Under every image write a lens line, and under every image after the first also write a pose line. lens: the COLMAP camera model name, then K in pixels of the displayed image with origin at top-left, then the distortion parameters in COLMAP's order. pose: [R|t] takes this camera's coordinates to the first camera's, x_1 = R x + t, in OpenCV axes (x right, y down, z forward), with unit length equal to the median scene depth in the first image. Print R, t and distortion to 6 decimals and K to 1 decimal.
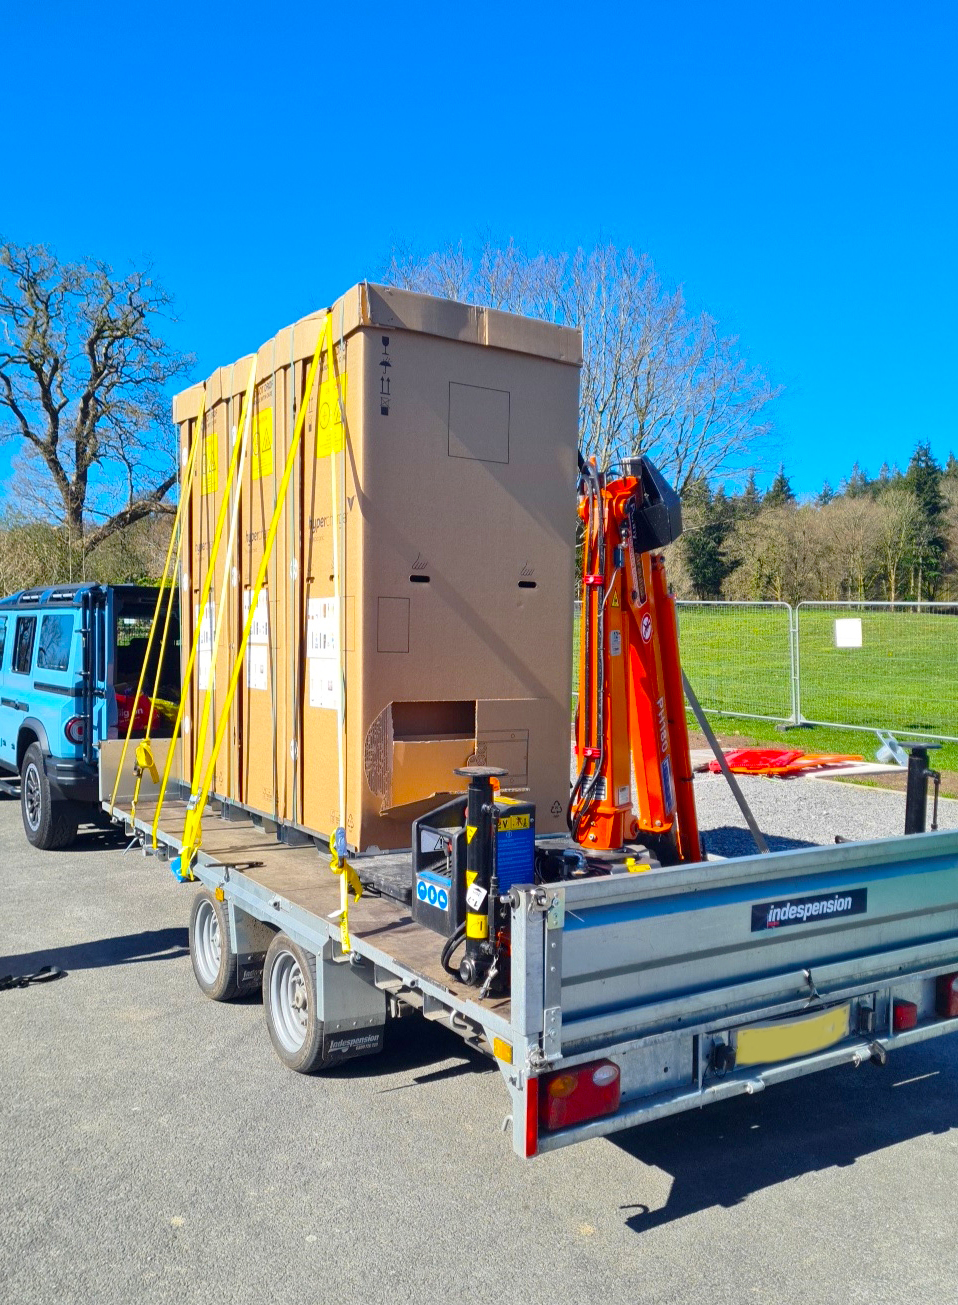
lens RADIAL K [[1080.0, 0, 480.0], [0, 1080.0, 716.1], [0, 0, 1]] dist [0.067102, -0.067076]
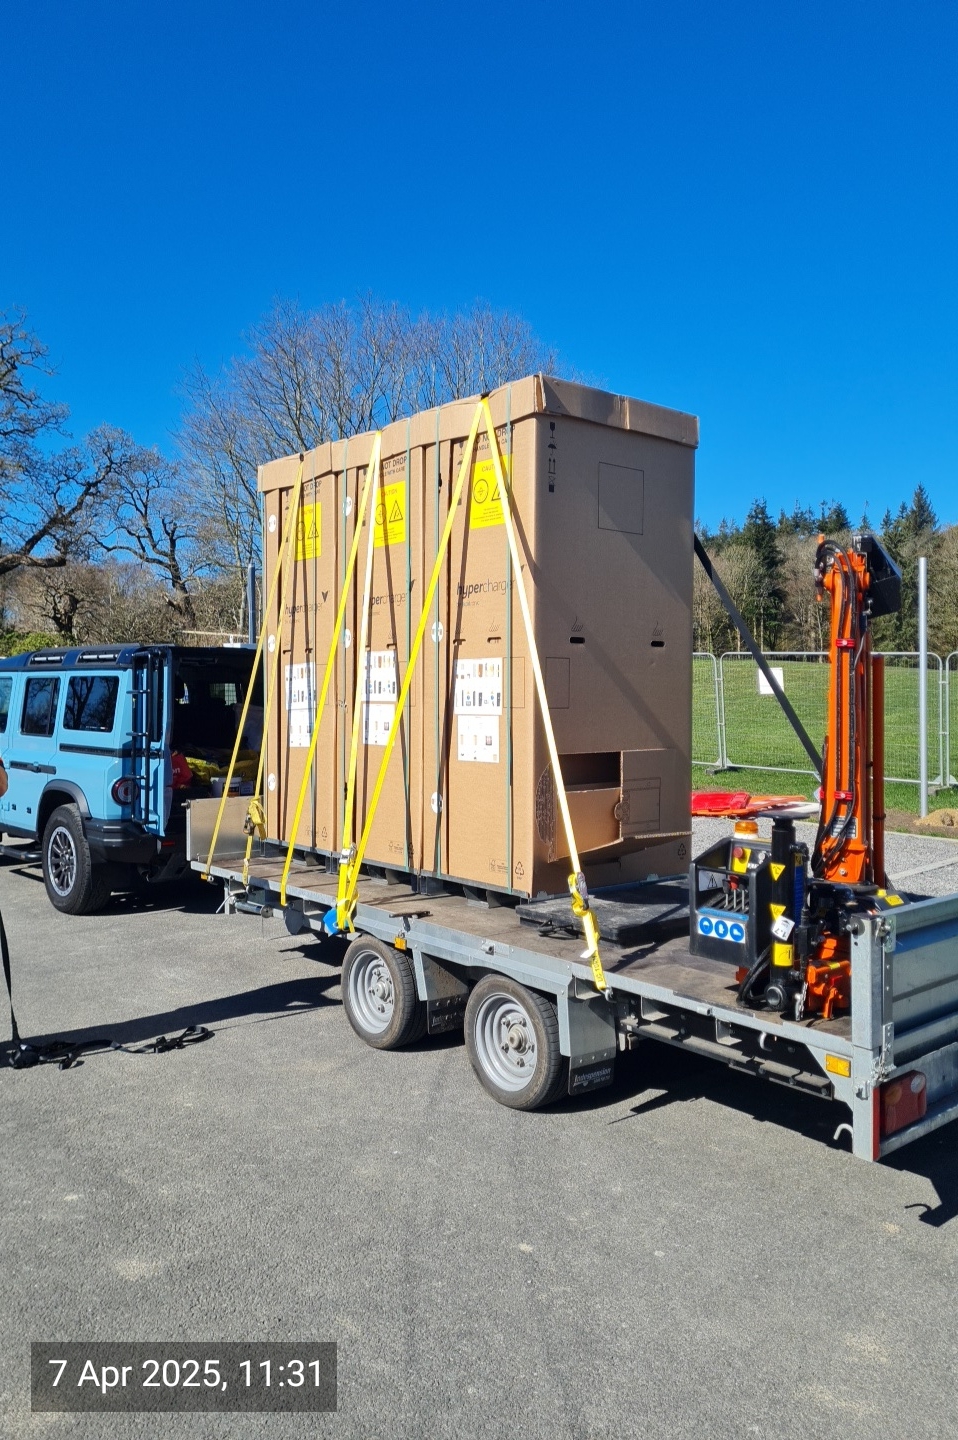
lens RADIAL K [[1078.2, 0, 480.8], [0, 1078.2, 697.3], [0, 0, 1]] dist [0.066401, -0.061901]
pose [[0.991436, -0.015977, 0.129609, -0.281863], [0.024217, 0.997767, -0.062248, -0.004904], [-0.128325, 0.064853, 0.989609, -0.050305]]
